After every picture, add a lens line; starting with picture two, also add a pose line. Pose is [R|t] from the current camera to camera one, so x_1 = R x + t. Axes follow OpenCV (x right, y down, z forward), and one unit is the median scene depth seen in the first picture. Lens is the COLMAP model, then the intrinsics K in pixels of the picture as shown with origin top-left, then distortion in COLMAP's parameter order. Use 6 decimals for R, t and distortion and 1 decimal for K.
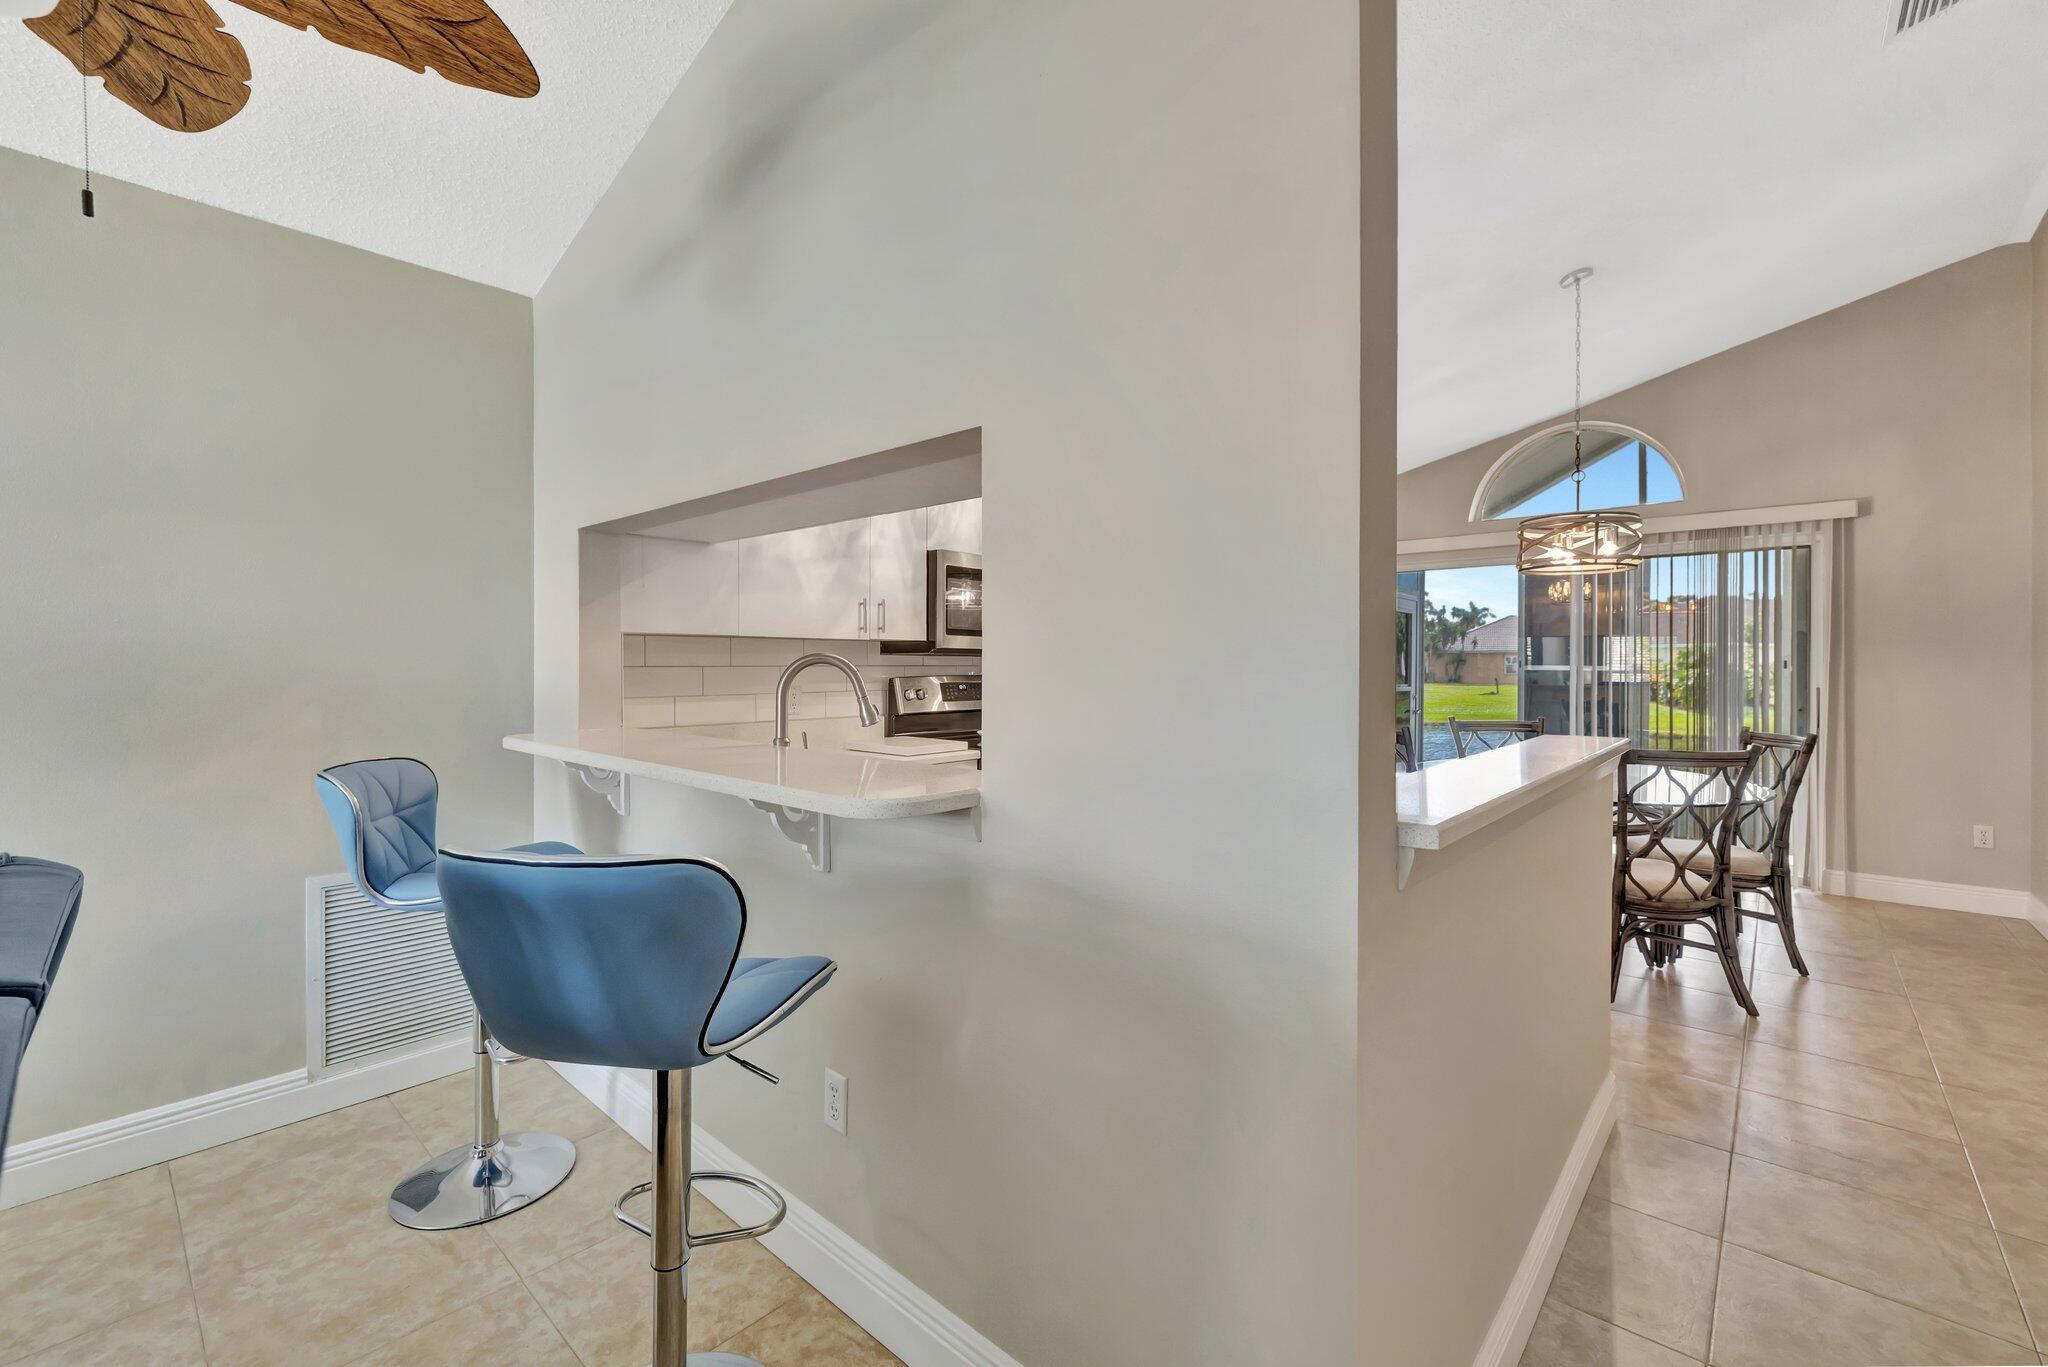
lens RADIAL K [[866.2, 0, 1021.4], [0, 866.2, 678.5], [0, 0, 1]] dist [-0.000185, 0.000158]
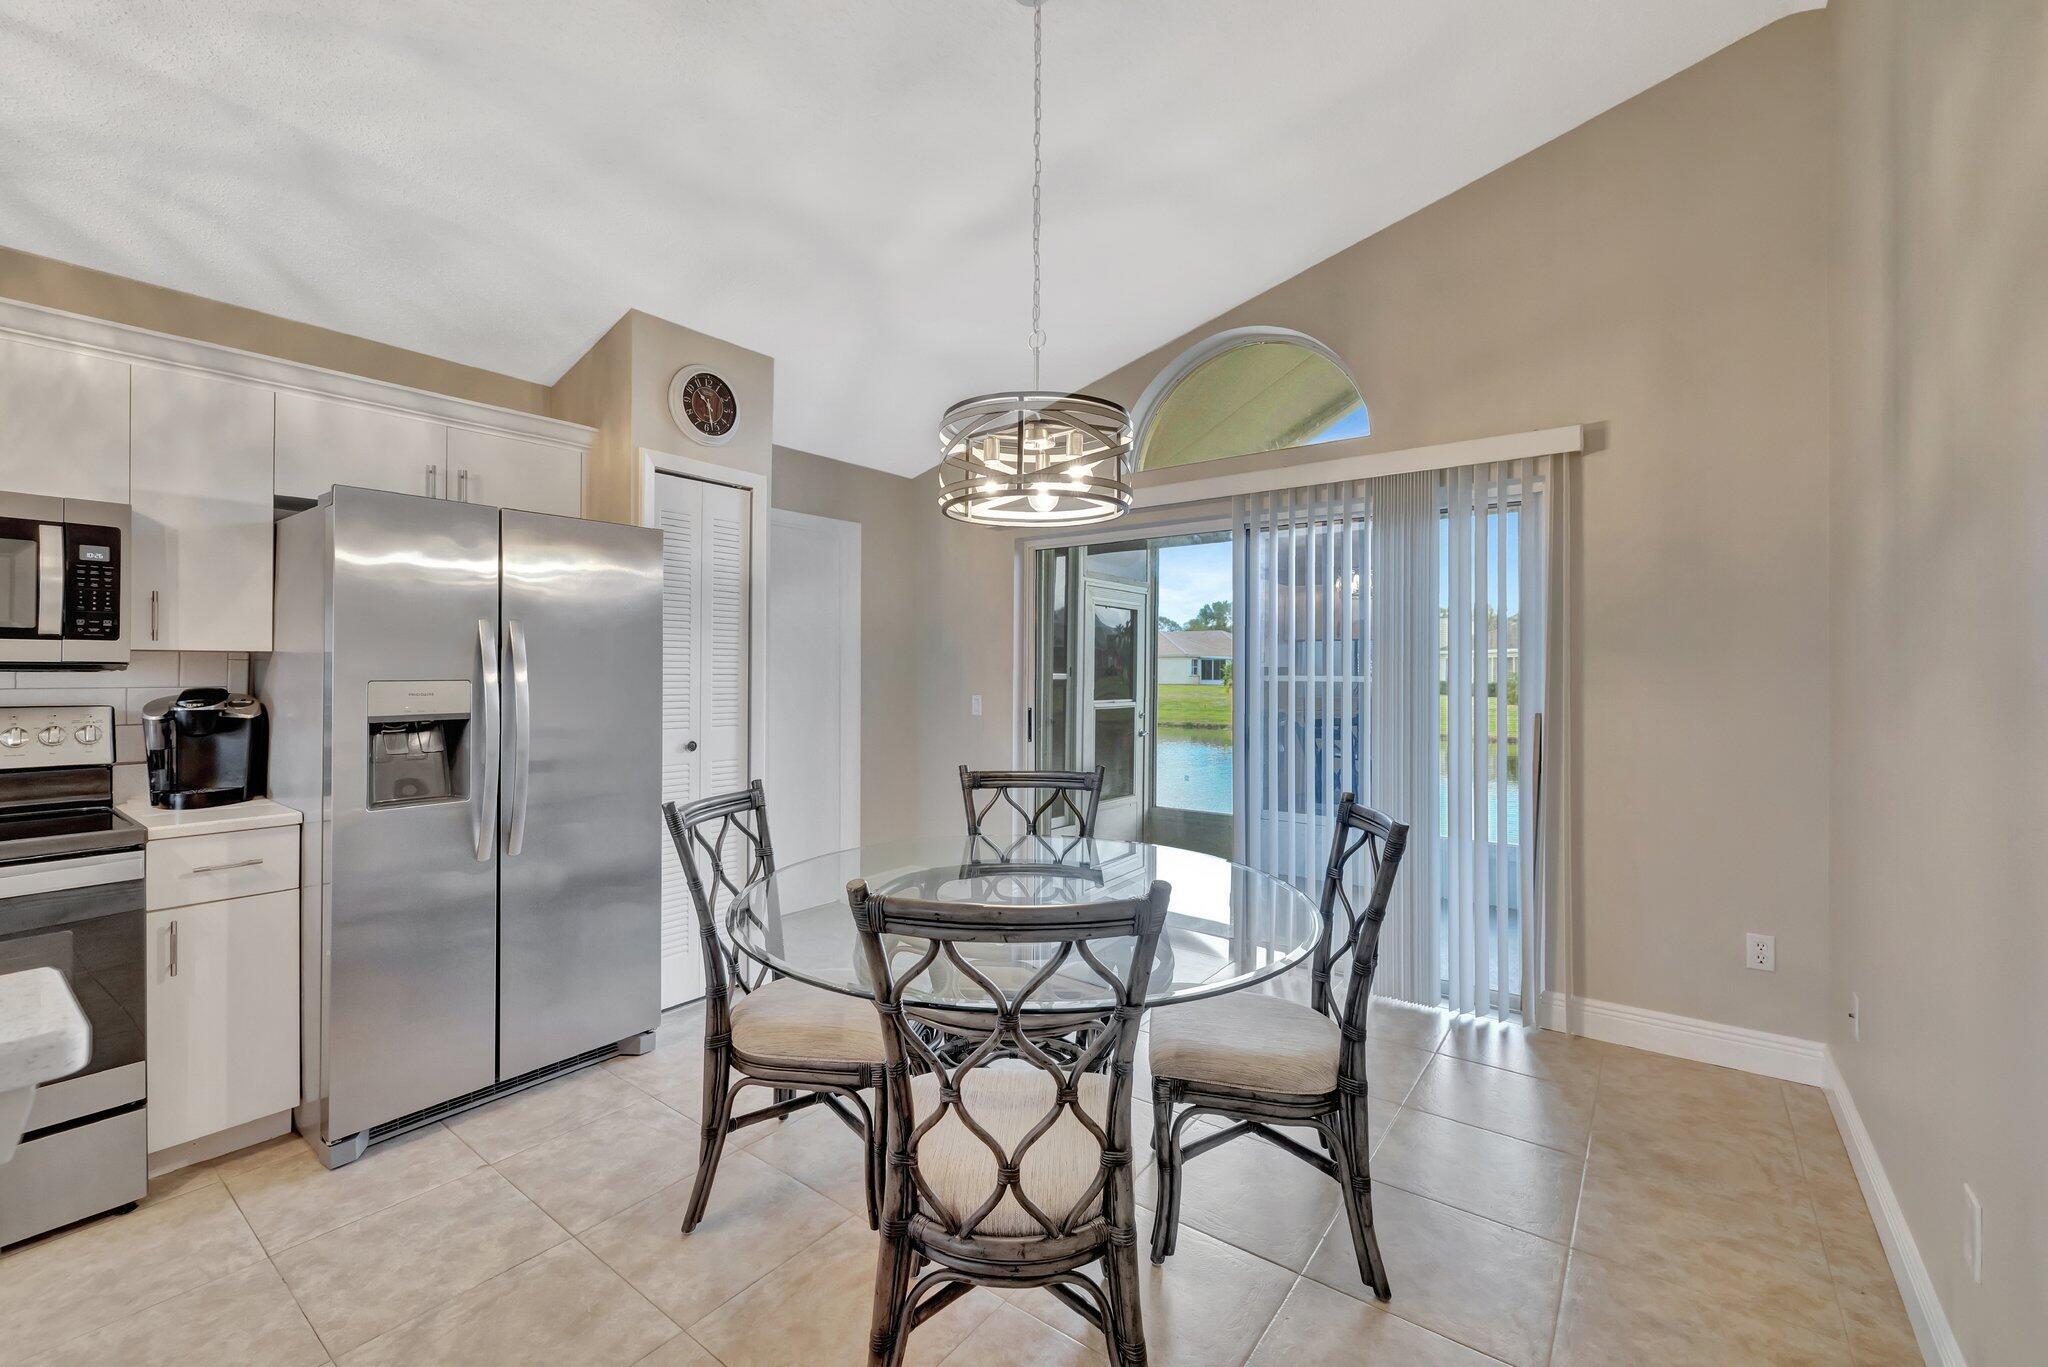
lens RADIAL K [[866.2, 0, 982.2], [0, 866.2, 676.8], [0, 0, 1]] dist [-0.000185, 0.000158]
pose [[0.998247, 0.001506, 0.059158, 0.498993], [-0.001196, 0.999985, -0.005275, -0.013415], [-0.059165, 0.005195, 0.998235, 0.396124]]
